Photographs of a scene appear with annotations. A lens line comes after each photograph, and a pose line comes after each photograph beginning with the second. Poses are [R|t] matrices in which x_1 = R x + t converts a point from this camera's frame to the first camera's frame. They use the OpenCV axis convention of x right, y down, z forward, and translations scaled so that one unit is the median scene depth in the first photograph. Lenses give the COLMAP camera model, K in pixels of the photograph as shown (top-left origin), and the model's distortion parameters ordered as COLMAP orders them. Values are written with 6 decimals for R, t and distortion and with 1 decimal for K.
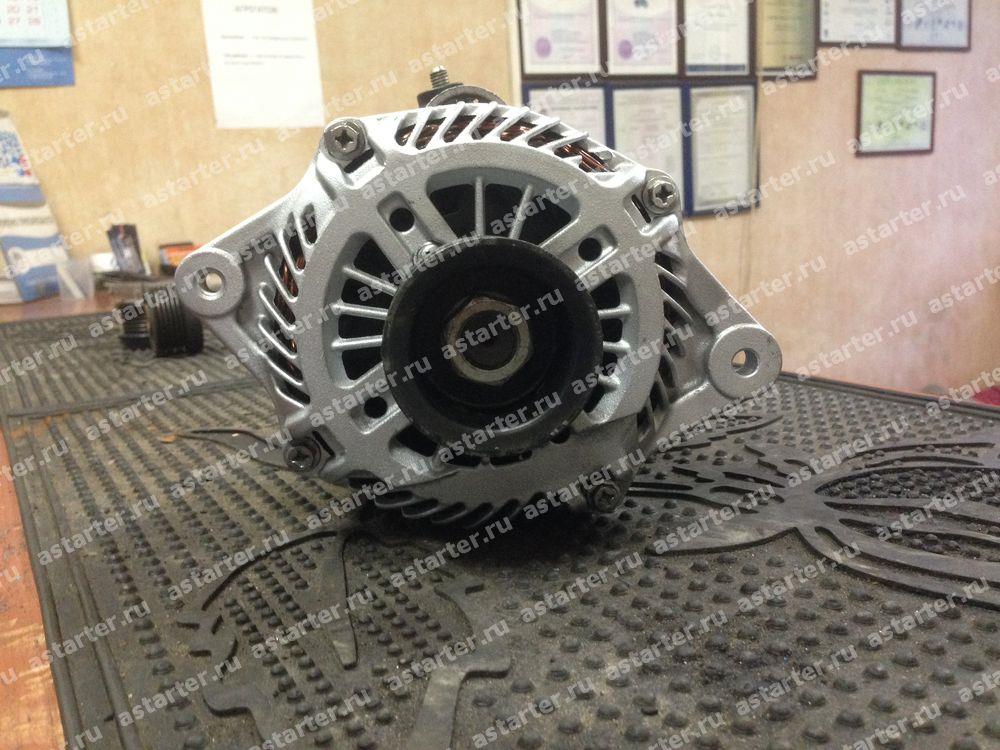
lens RADIAL K [[927.7, 0, 500.0], [0, 927.7, 375.0], [0, 0, 1]] dist [0.142154, -0.290067]
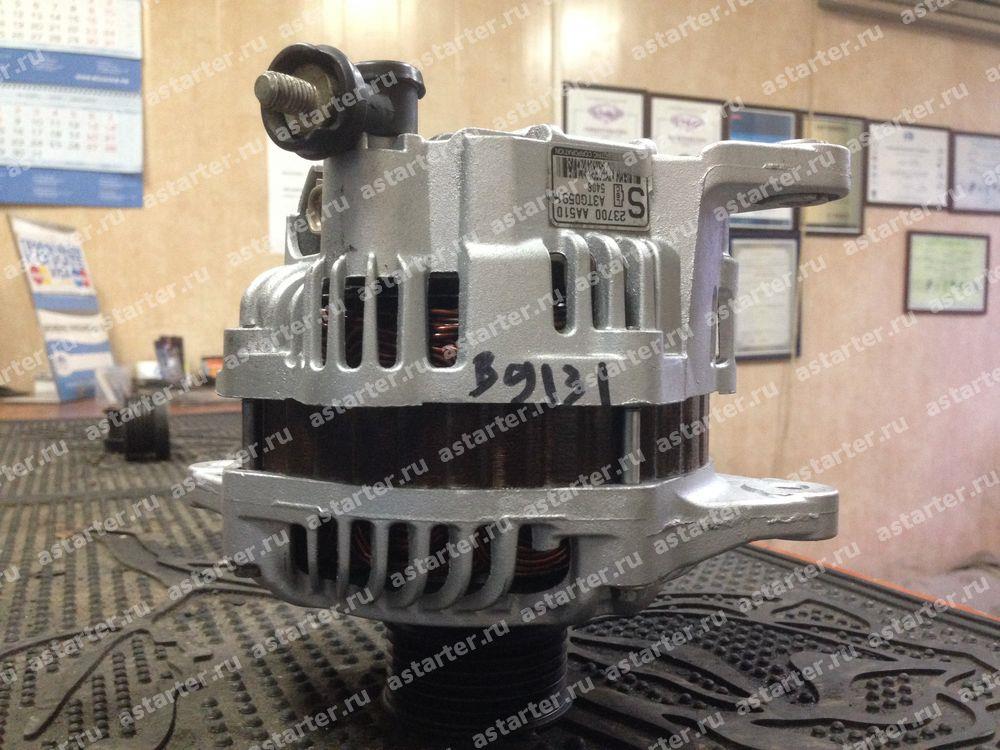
lens RADIAL K [[927.7, 0, 500.0], [0, 927.7, 375.0], [0, 0, 1]] dist [0.142154, -0.290067]
pose [[0.994294, 0.064496, -0.084965, 0.147507], [-0.075471, 0.988233, -0.133043, -0.005104], [0.075384, 0.138697, 0.987462, -0.043690]]
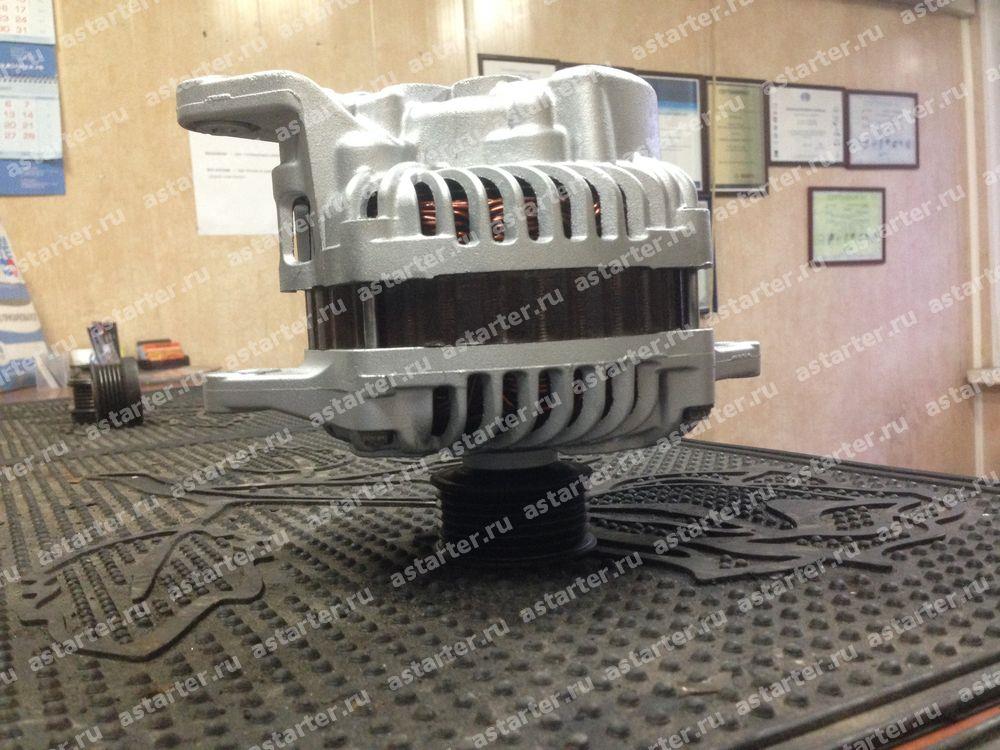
lens RADIAL K [[919.6, 0, 500.0], [0, 919.6, 375.0], [0, 0, 1]] dist [0.154202, -0.295913]
pose [[0.999991, 0.003895, 0.001424, 0.105068], [-0.003705, 0.993300, -0.115501, 0.045265], [-0.001865, 0.115495, 0.993306, -0.100236]]
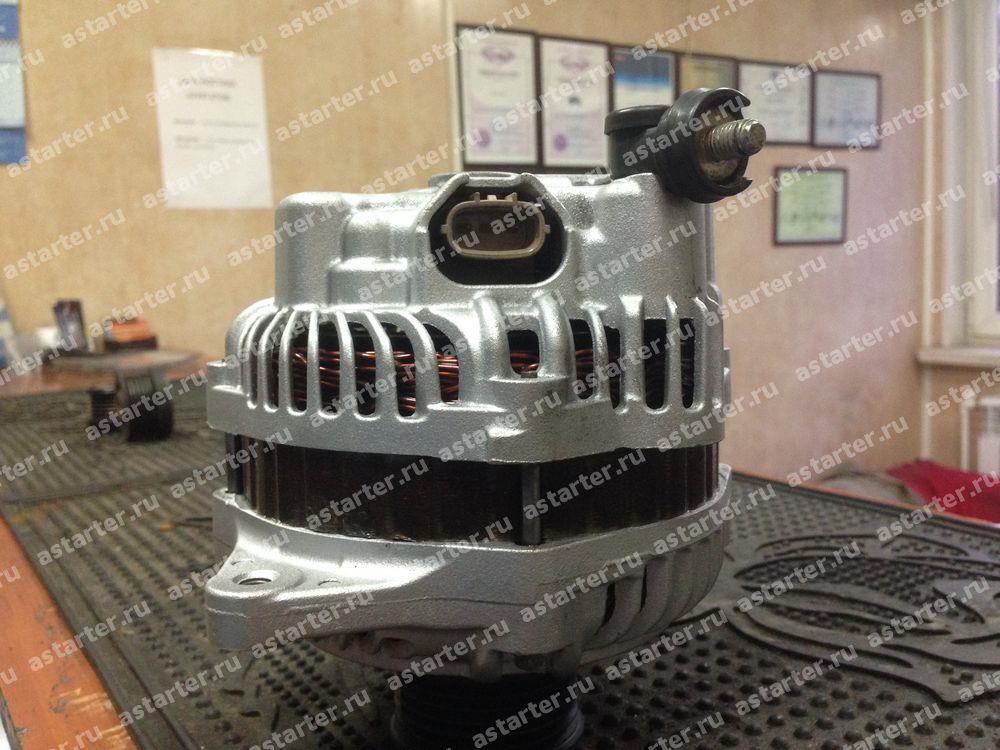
lens RADIAL K [[934.2, 0, 500.0], [0, 934.2, 375.0], [0, 0, 1]] dist [0.136846, -0.306533]
pose [[0.997136, 0.014293, 0.074268, -0.028120], [-0.008867, 0.997301, -0.072888, -0.020435], [-0.075110, 0.072021, 0.994571, -0.097542]]
